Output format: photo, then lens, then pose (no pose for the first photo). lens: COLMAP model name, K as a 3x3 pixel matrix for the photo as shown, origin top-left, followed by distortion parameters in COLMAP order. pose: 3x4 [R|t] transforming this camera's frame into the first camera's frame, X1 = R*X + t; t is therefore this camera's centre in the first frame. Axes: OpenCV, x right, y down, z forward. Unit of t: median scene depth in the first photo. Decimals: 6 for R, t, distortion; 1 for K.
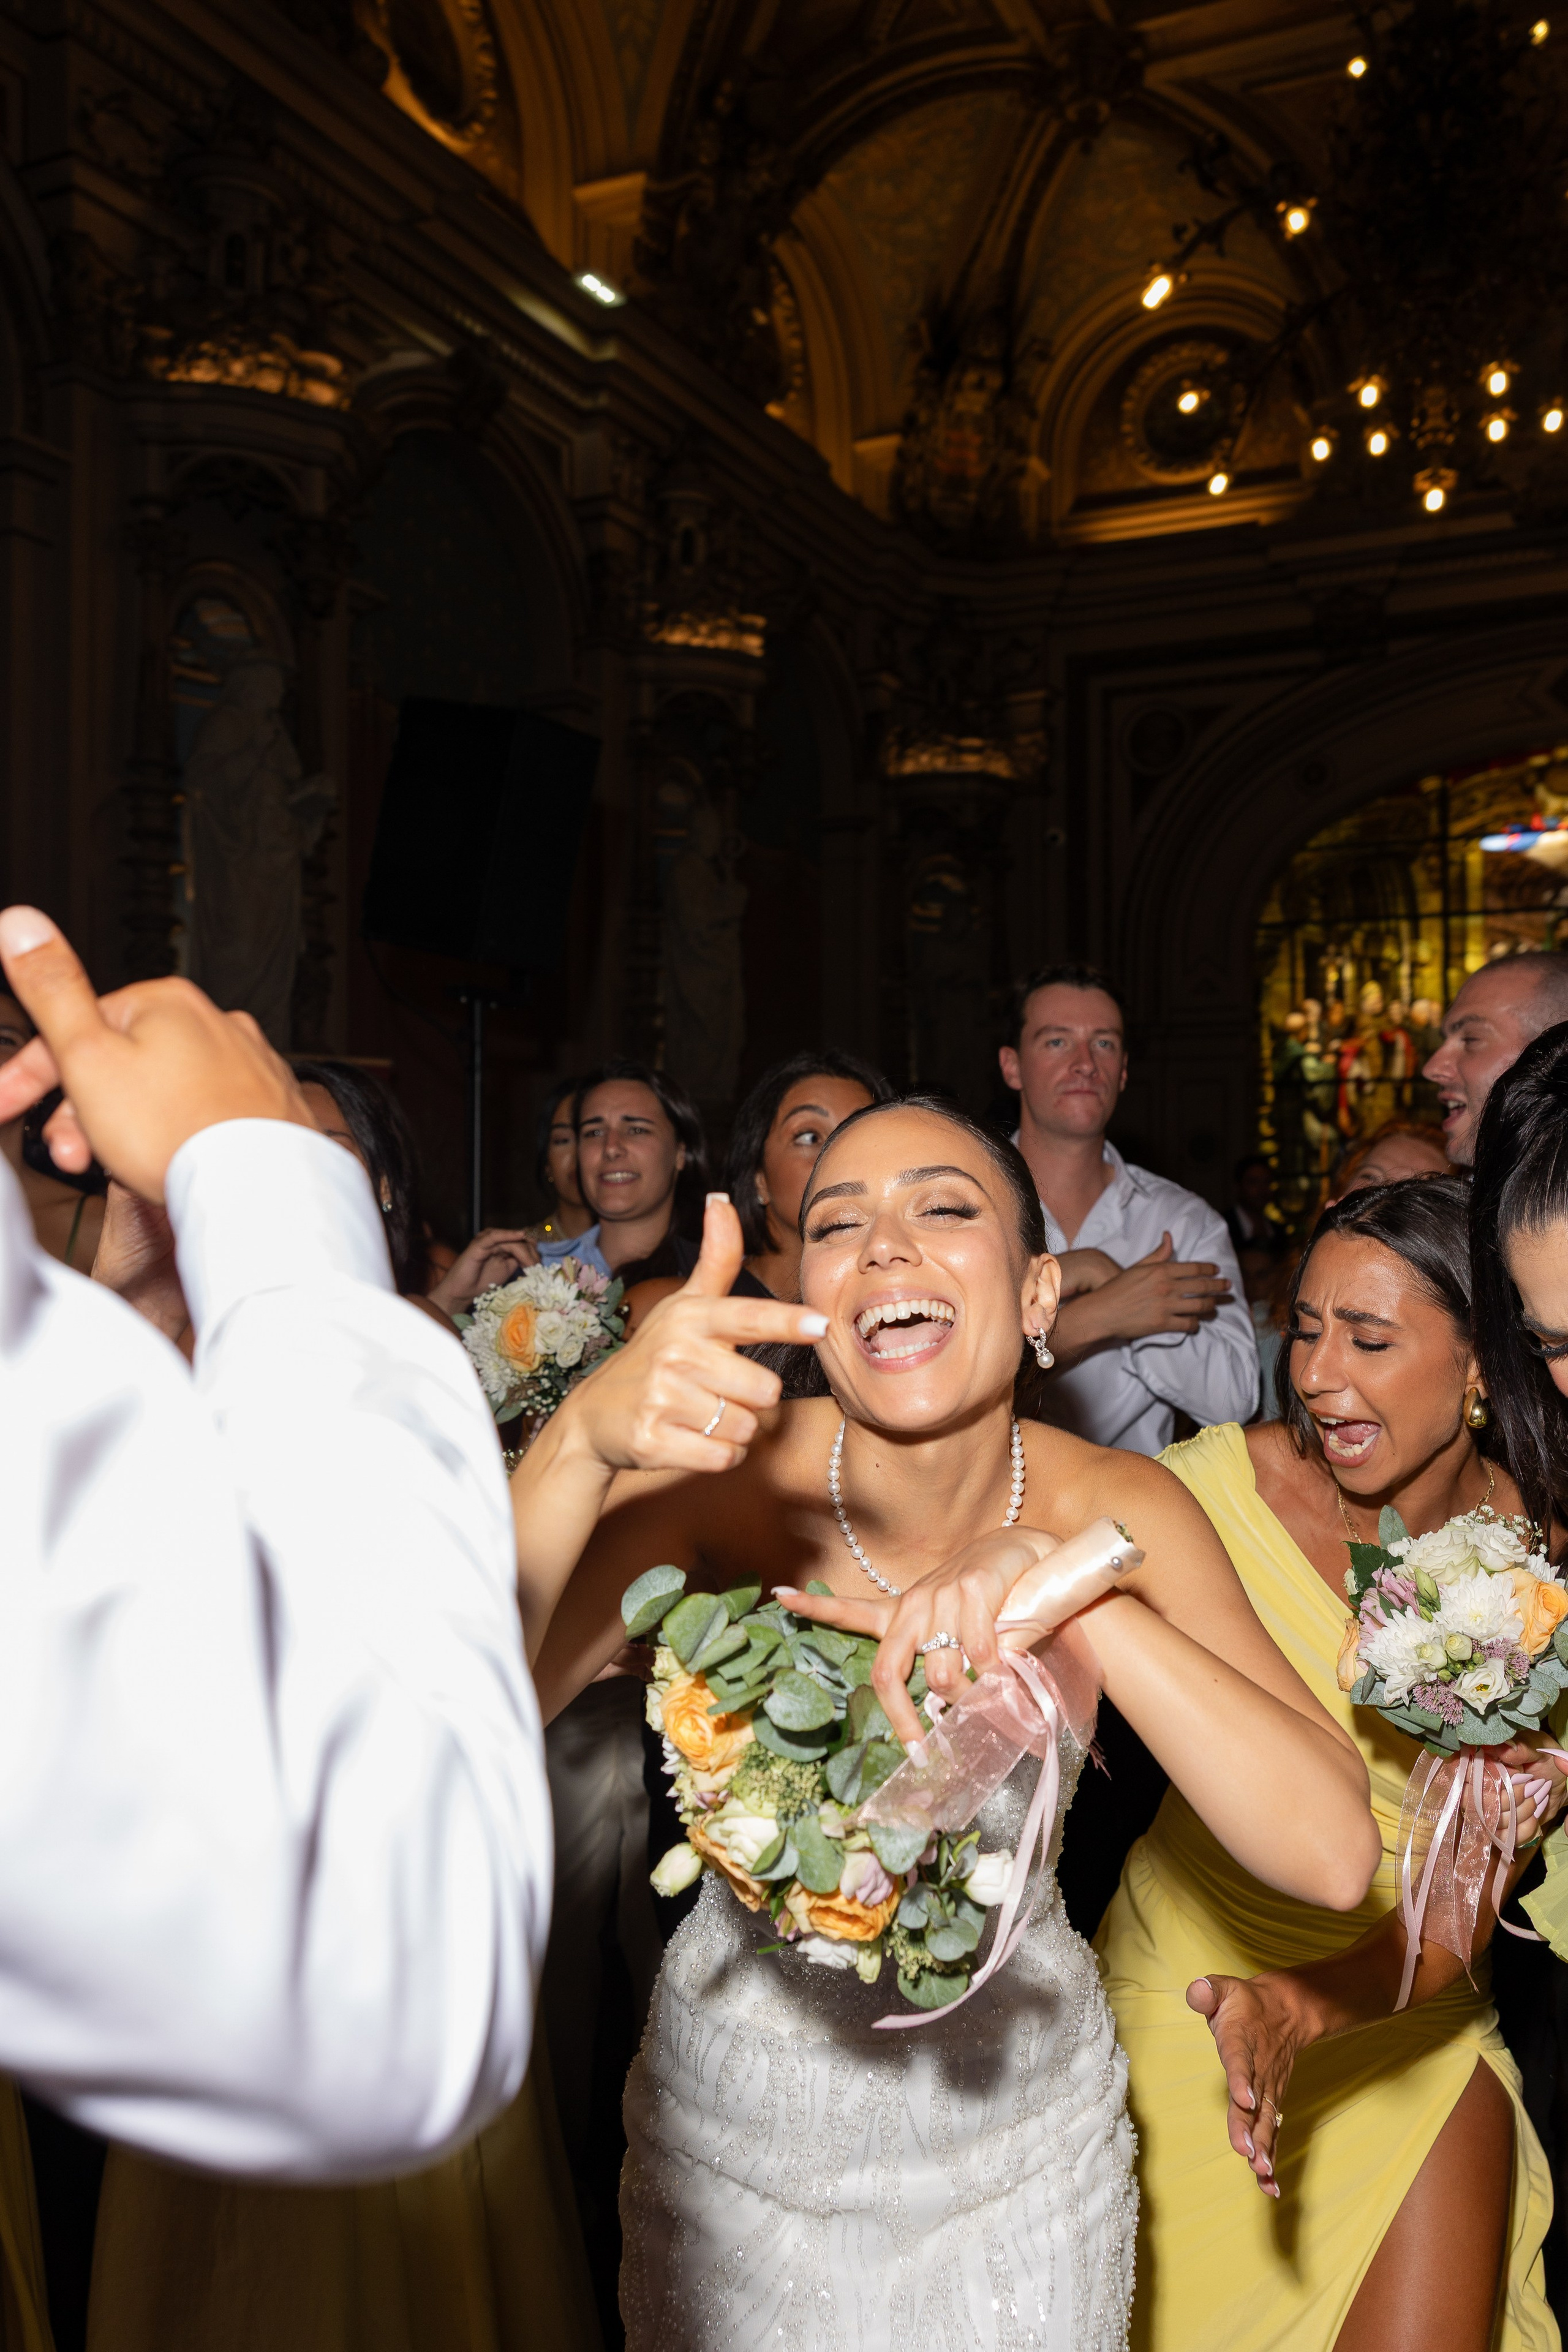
lens RADIAL K [[1902.0, 0, 784.0], [0, 1902.0, 1176.0], [0, 0, 1]] dist [-0.002006, 0.002267]
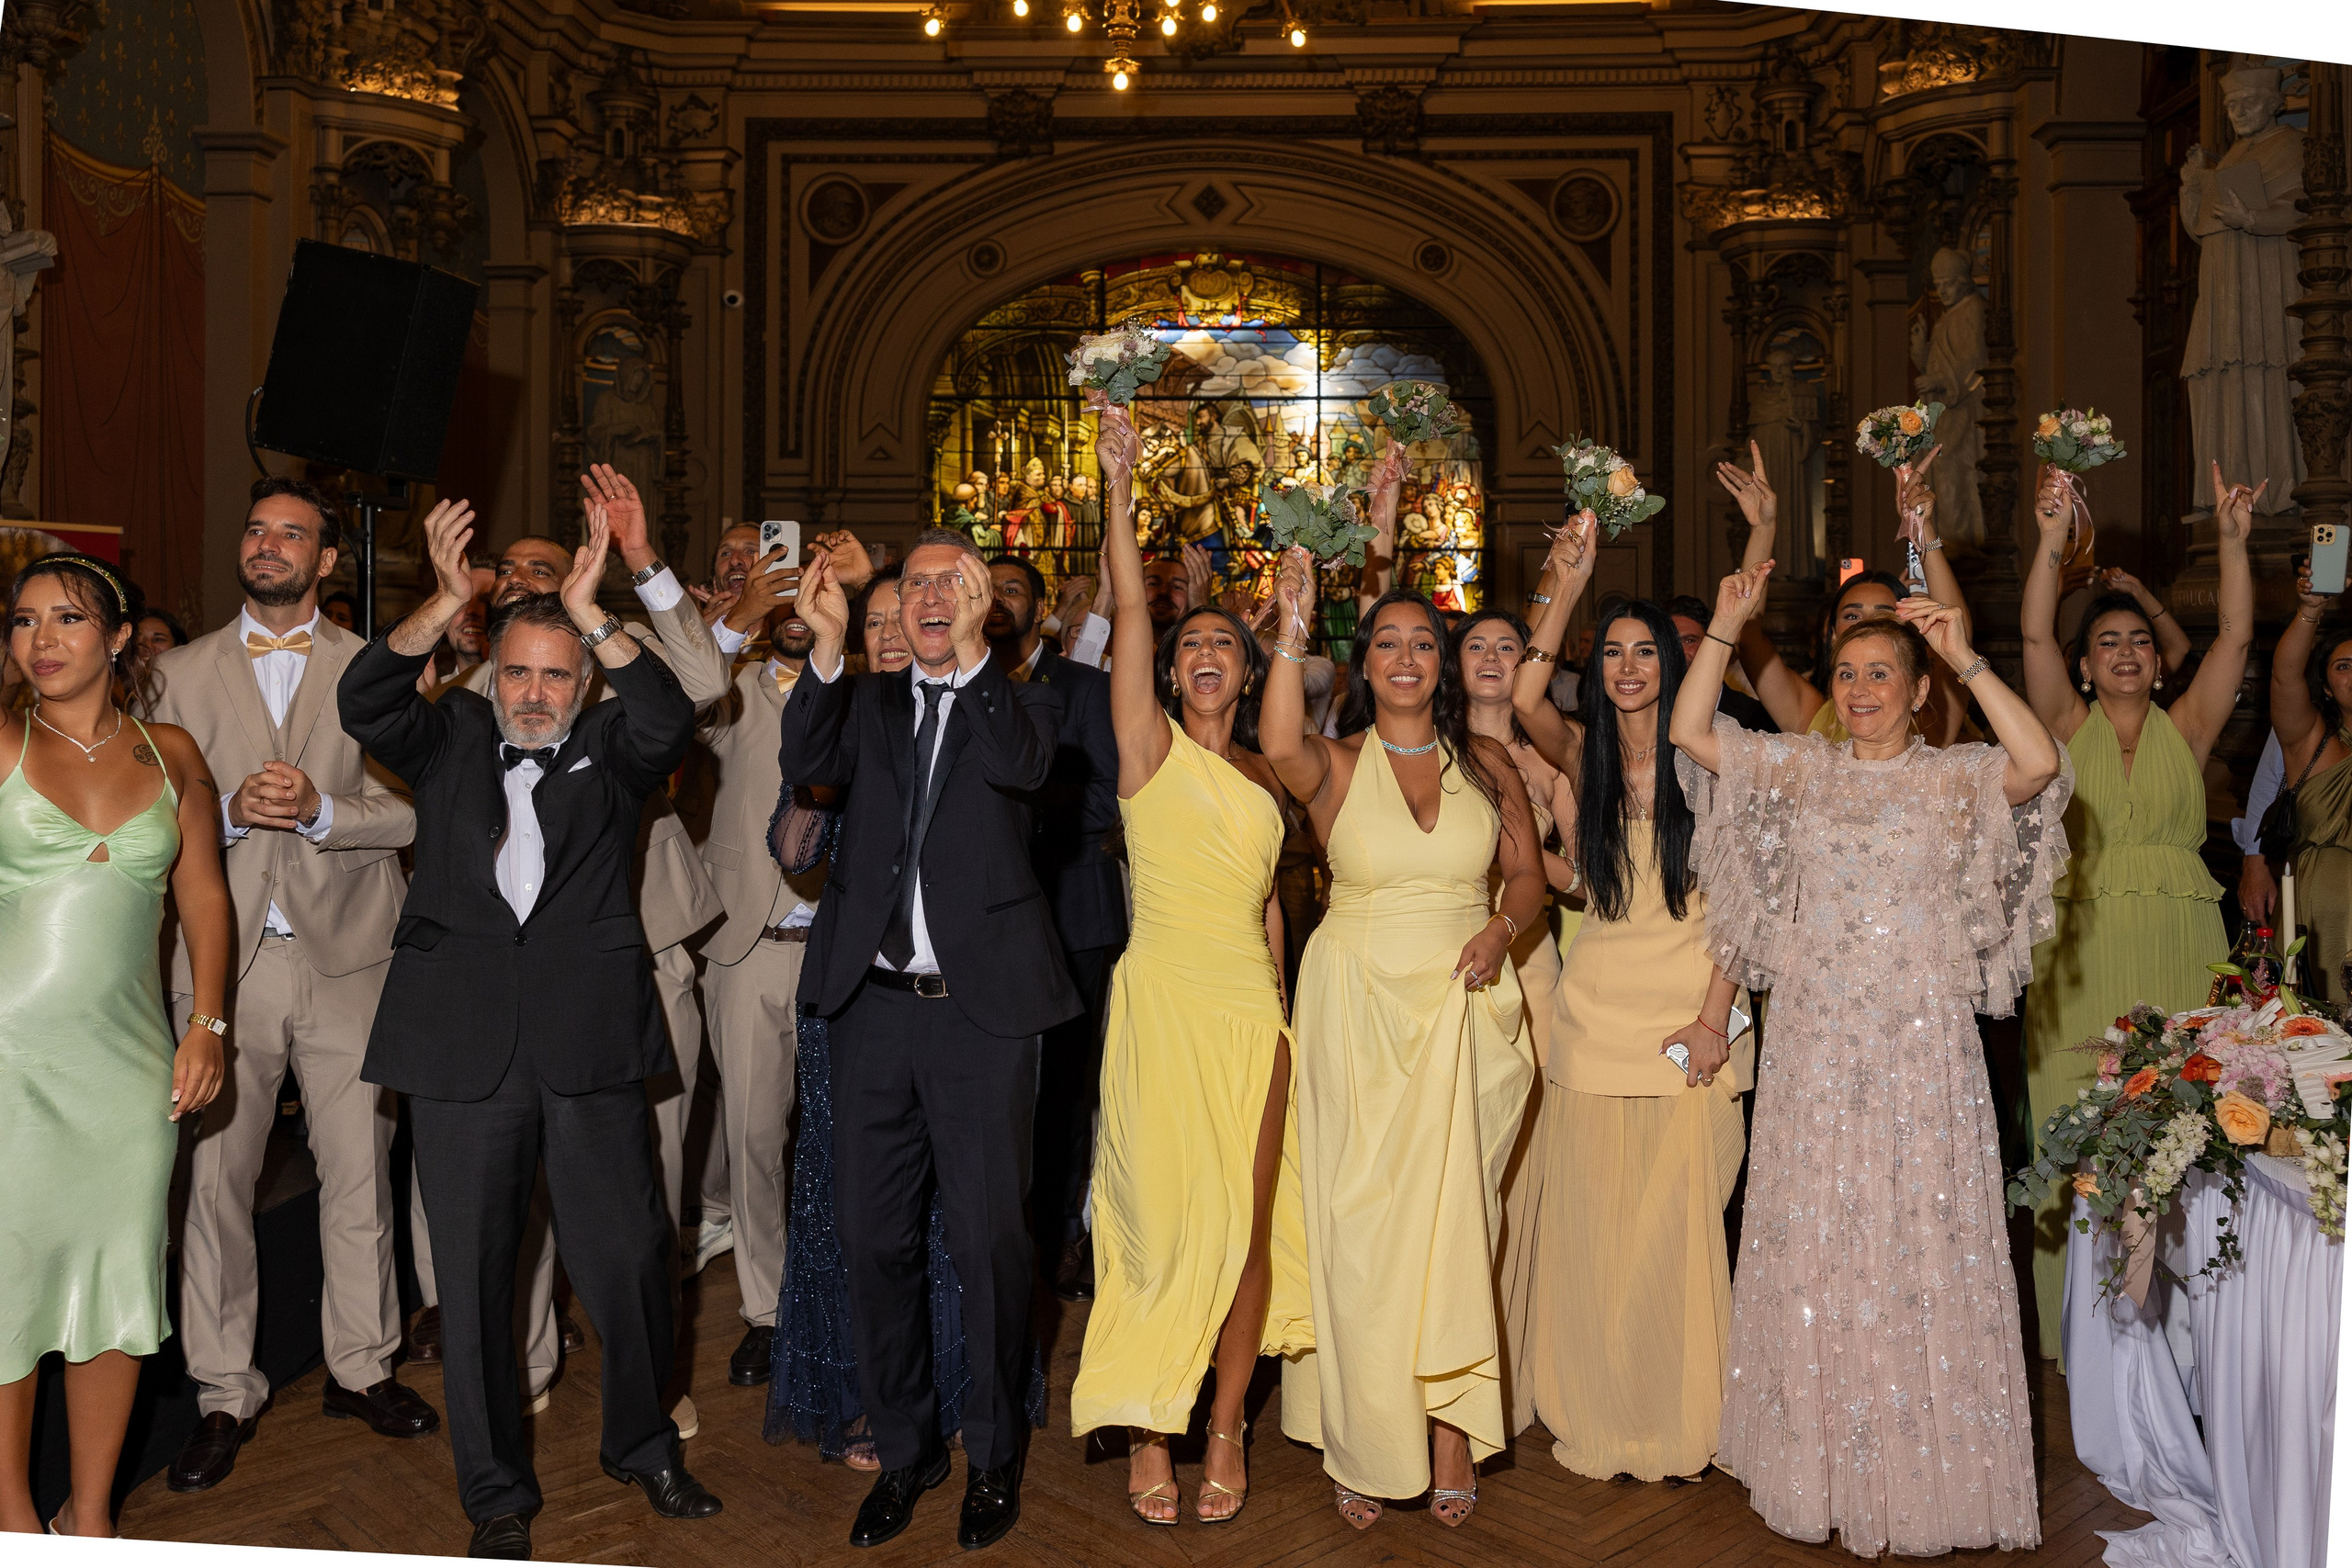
lens RADIAL K [[2373.6, 0, 1176.0], [0, 2373.6, 784.0], [0, 0, 1]] dist [-0.018748, -0.011800]
pose [[0.921903, -0.023190, 0.386727, -0.137592], [-0.005474, 0.997328, 0.072851, -0.016198], [-0.387383, -0.069279, 0.919312, -0.267559]]
